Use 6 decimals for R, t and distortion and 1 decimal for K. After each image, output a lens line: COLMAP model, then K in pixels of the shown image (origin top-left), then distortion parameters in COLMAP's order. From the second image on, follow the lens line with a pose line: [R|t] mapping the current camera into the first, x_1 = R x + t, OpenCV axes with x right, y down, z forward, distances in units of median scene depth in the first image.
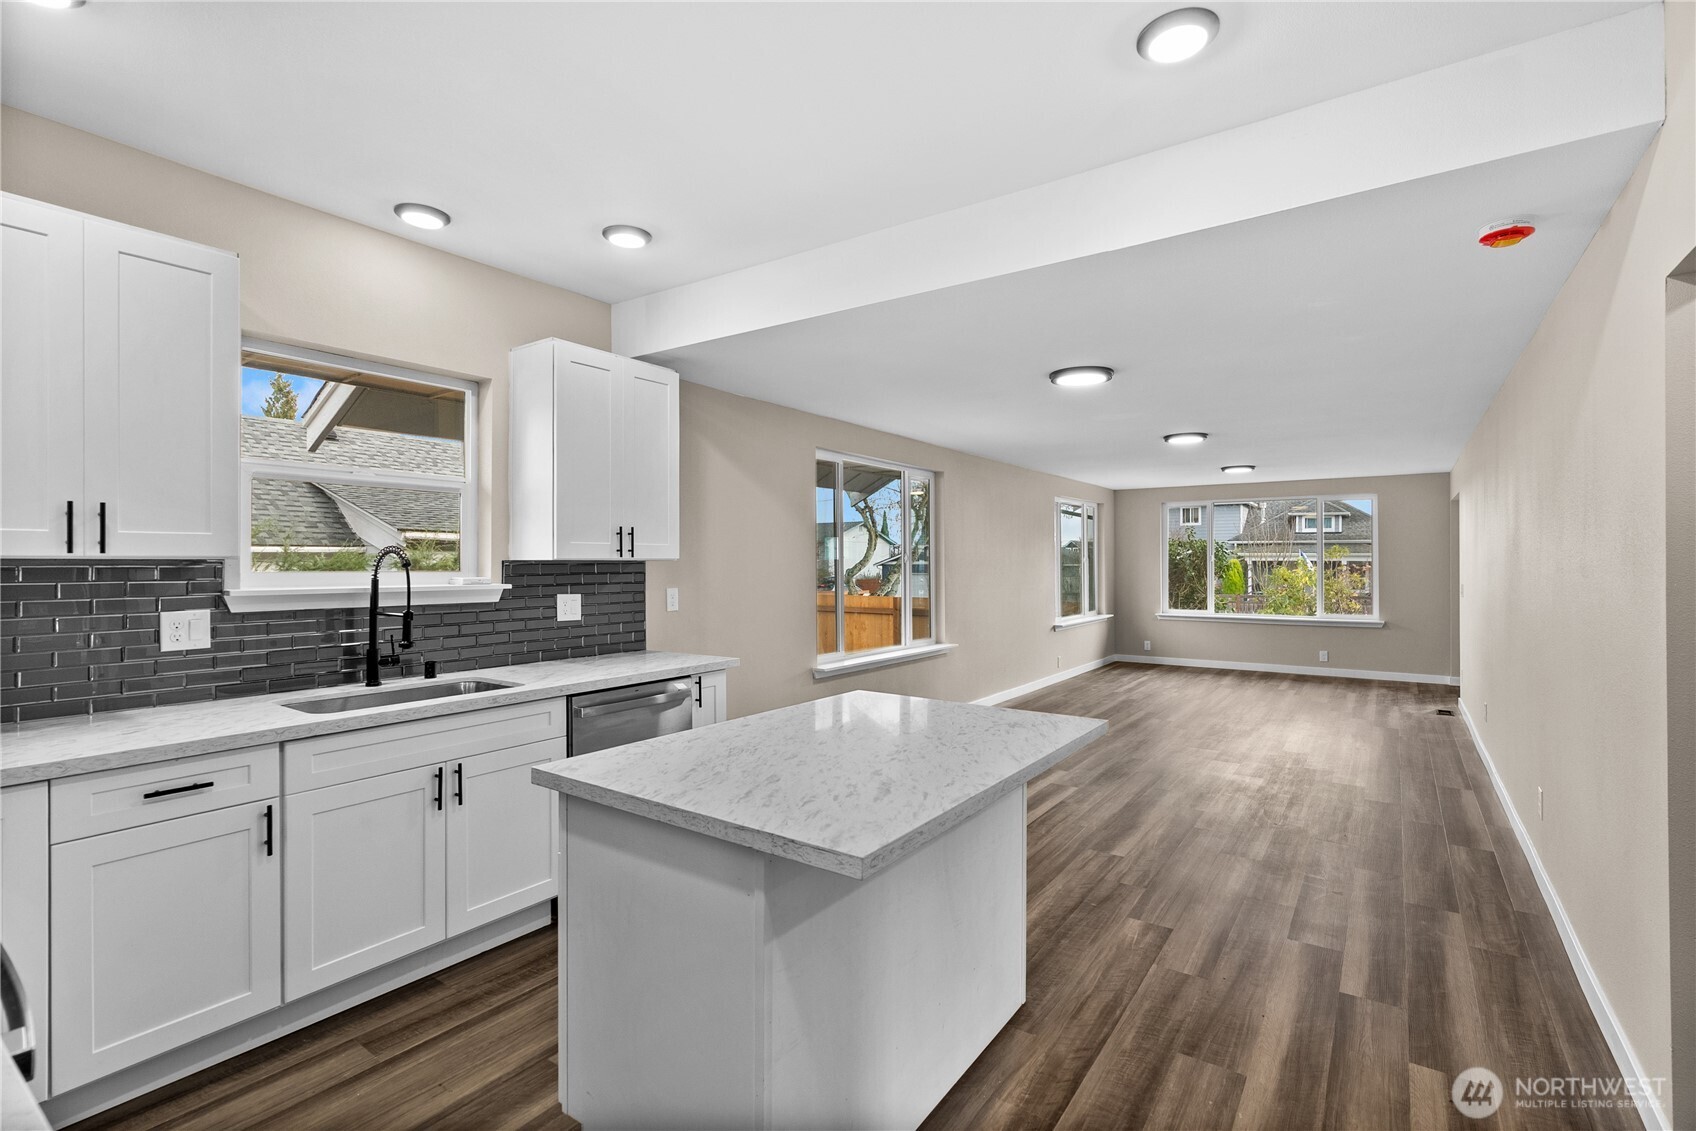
lens RADIAL K [[785.4, 0, 853.3], [0, 785.4, 557.7], [0, 0, 1]] dist [-0.007317, 0.002524]
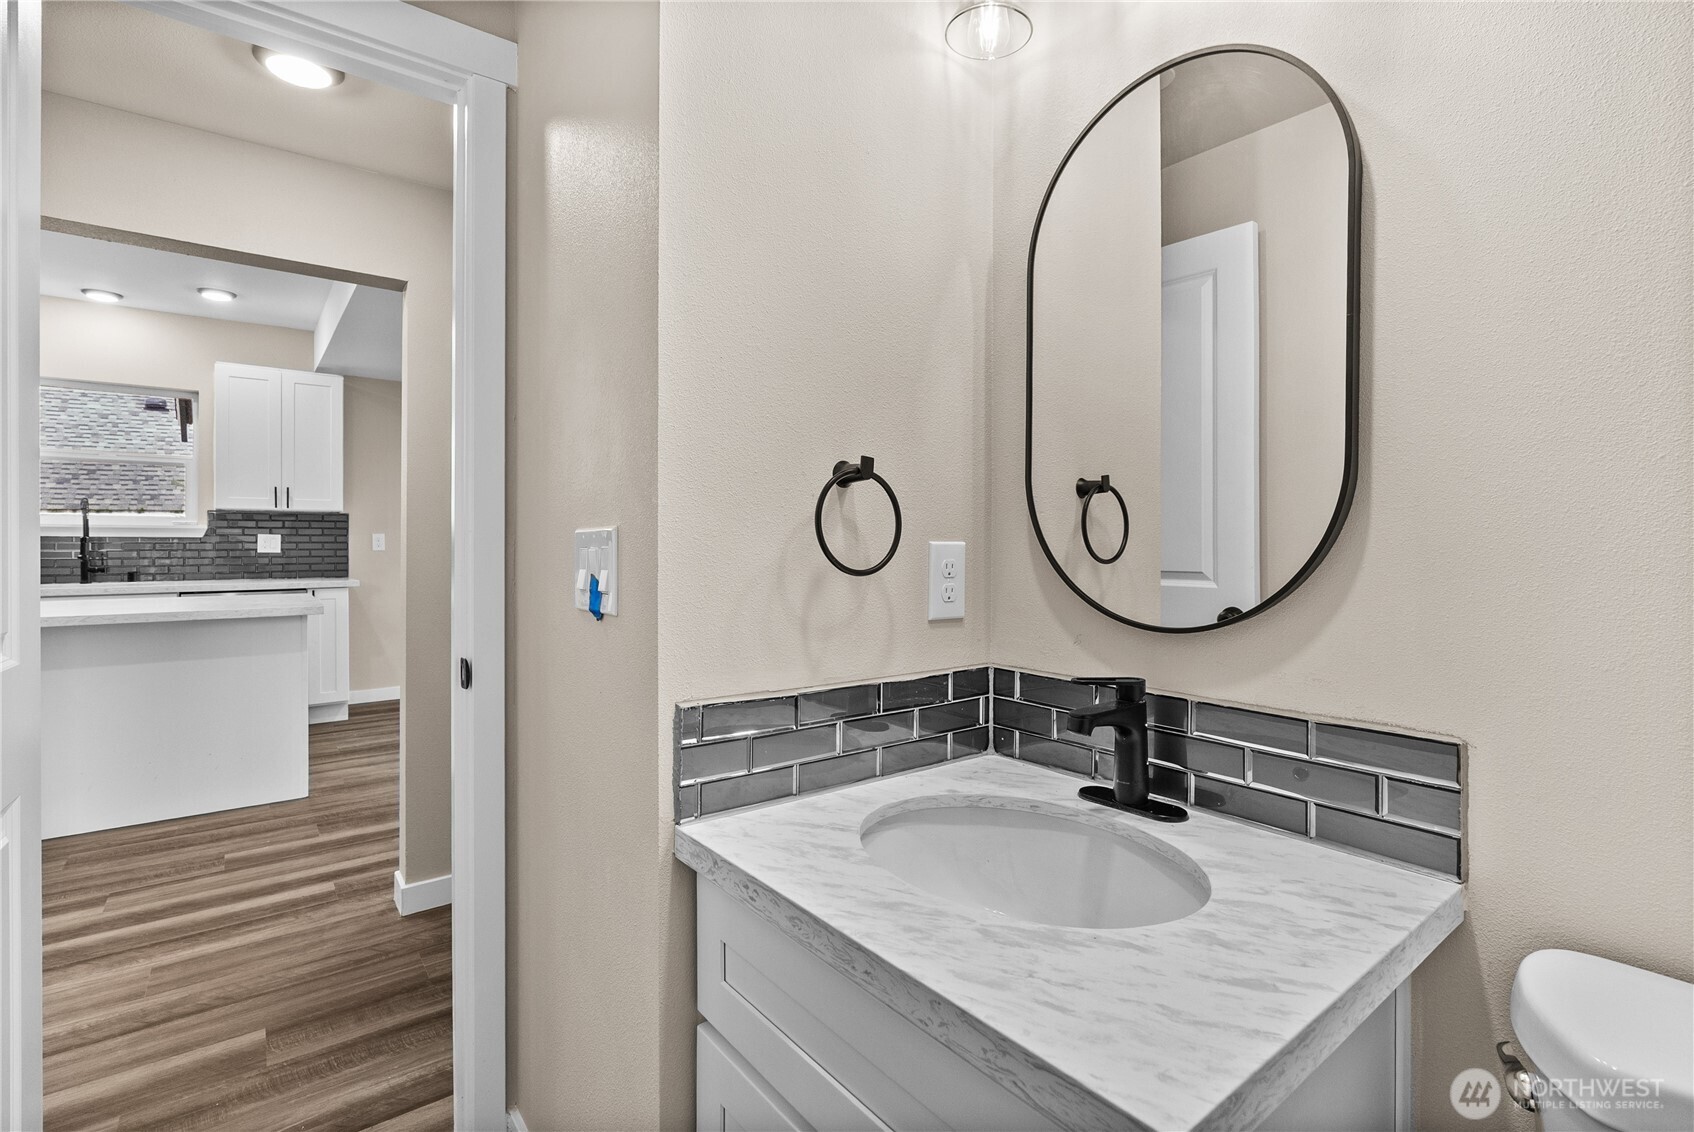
lens RADIAL K [[784.5, 0, 845.5], [0, 784.5, 560.3], [0, 0, 1]] dist [-0.007317, 0.002524]
pose [[0.958556, 0.017372, -0.284373, 1.140670], [-0.006888, 0.999261, 0.037823, 0.034100], [0.284819, -0.034296, 0.957967, -0.092855]]
